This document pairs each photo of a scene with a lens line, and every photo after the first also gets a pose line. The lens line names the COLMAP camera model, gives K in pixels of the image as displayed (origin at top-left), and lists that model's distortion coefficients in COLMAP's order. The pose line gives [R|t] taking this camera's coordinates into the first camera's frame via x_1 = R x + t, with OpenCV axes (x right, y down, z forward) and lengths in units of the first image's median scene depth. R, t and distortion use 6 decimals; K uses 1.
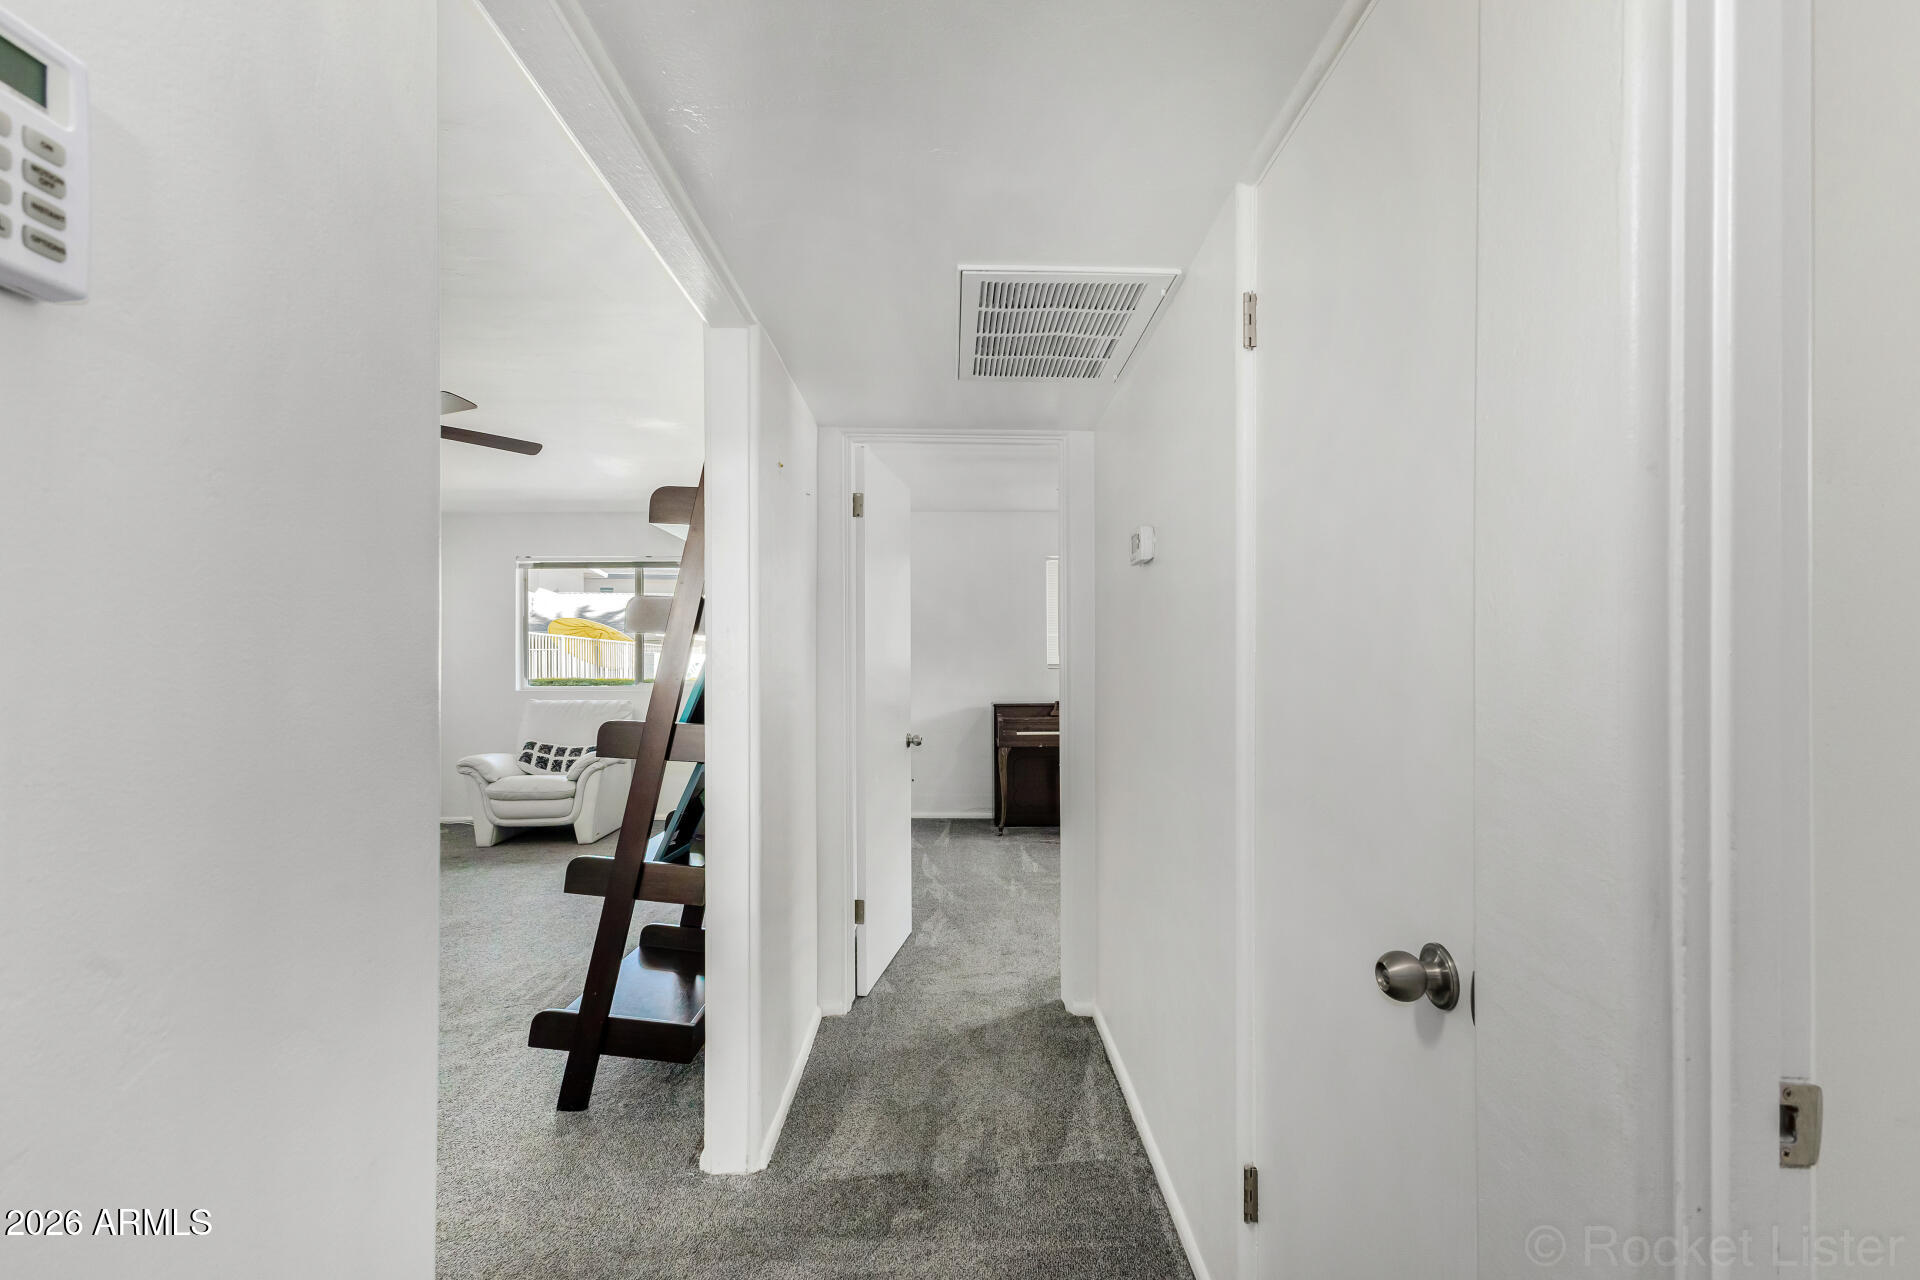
lens RADIAL K [[848.5, 0, 960.0], [0, 848.5, 640.0], [0, 0, 1]] dist [0.021214, -0.000138]
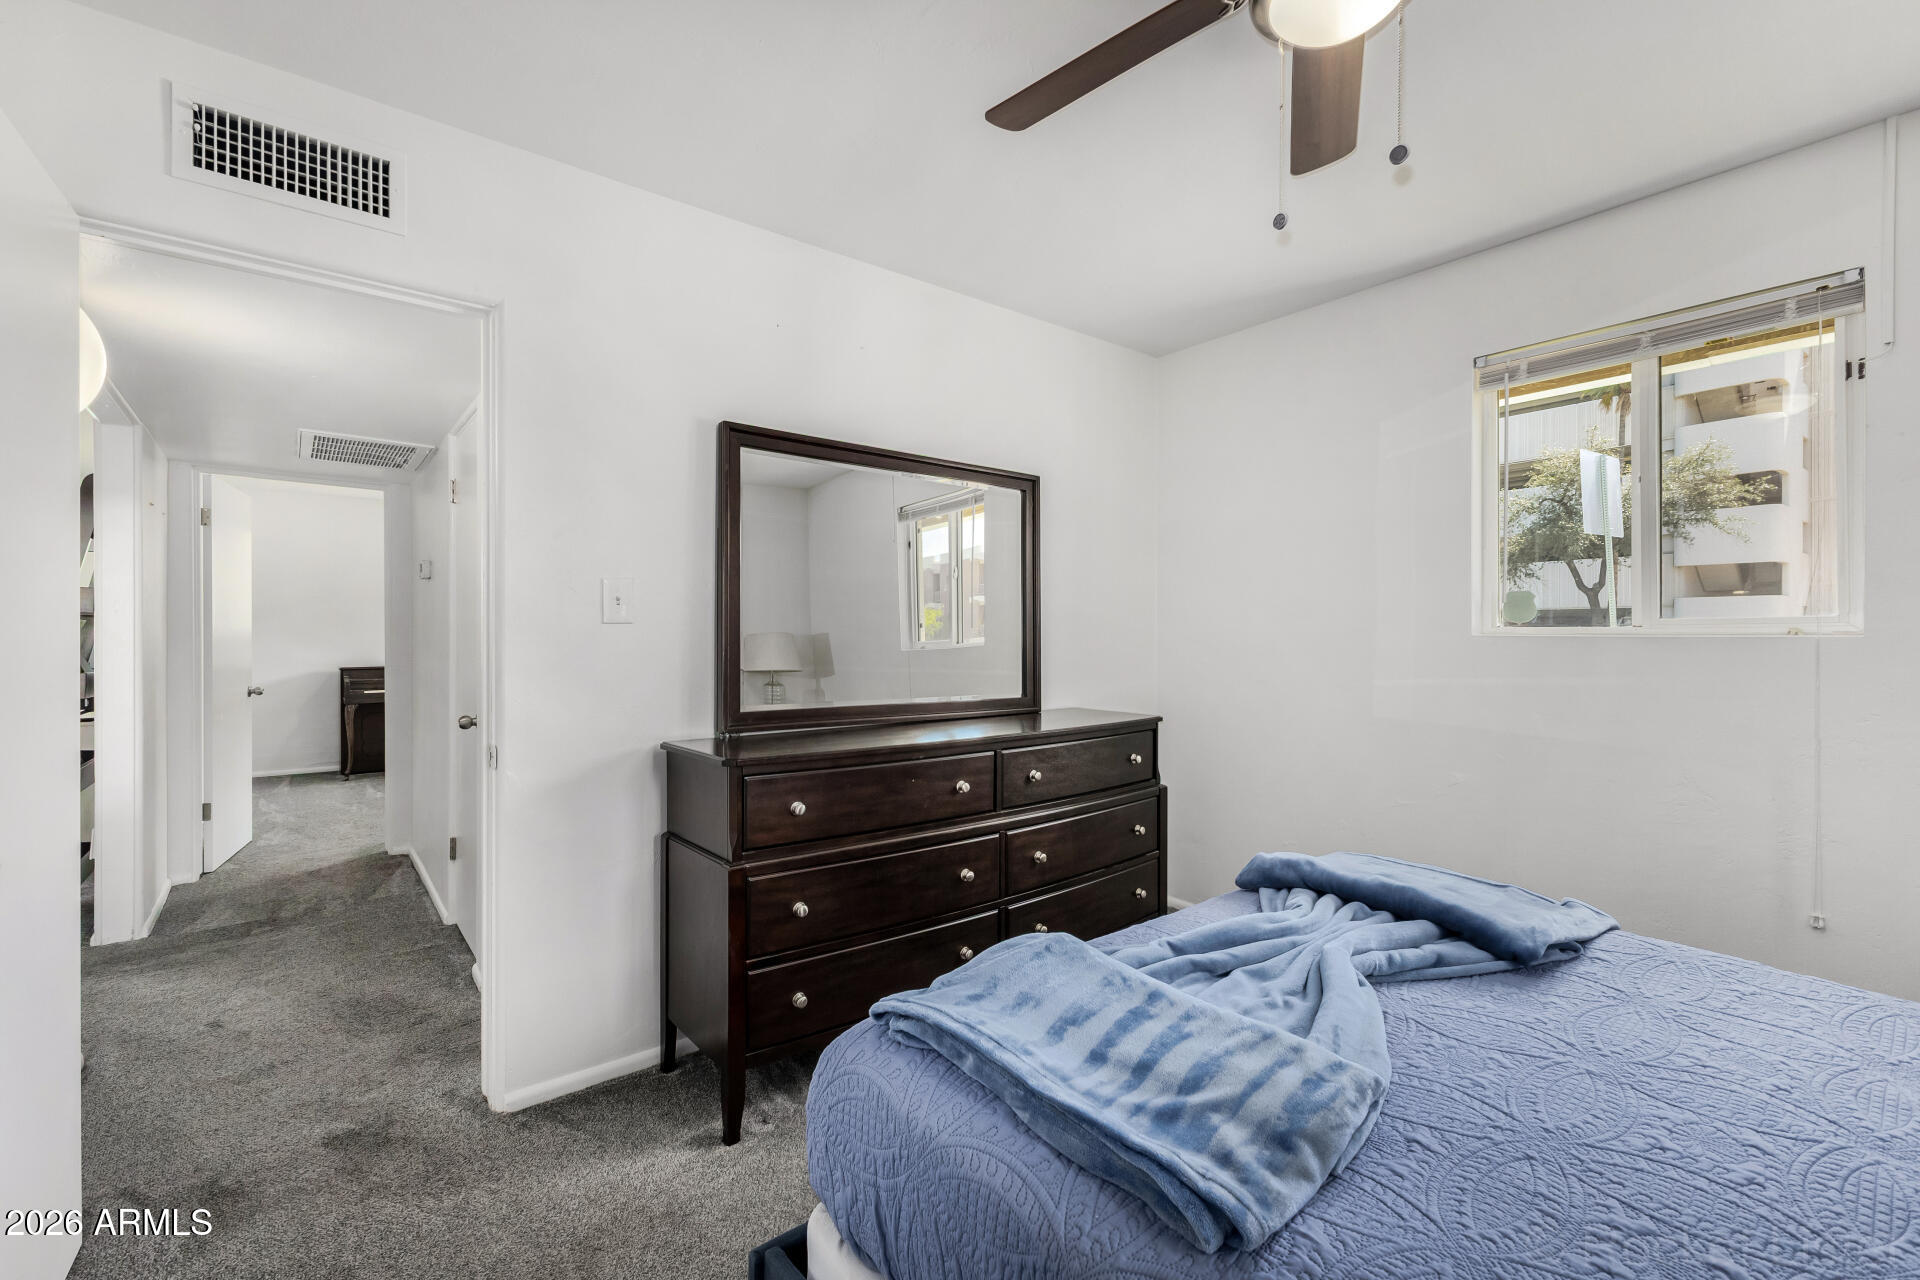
lens RADIAL K [[848.5, 0, 960.0], [0, 848.5, 640.0], [0, 0, 1]] dist [0.021214, -0.000138]
pose [[0.793946, -0.000689, 0.607988, 0.000828], [-0.020842, 0.999381, 0.028350, -0.014251], [-0.607631, -0.035180, 0.793440, -0.527337]]
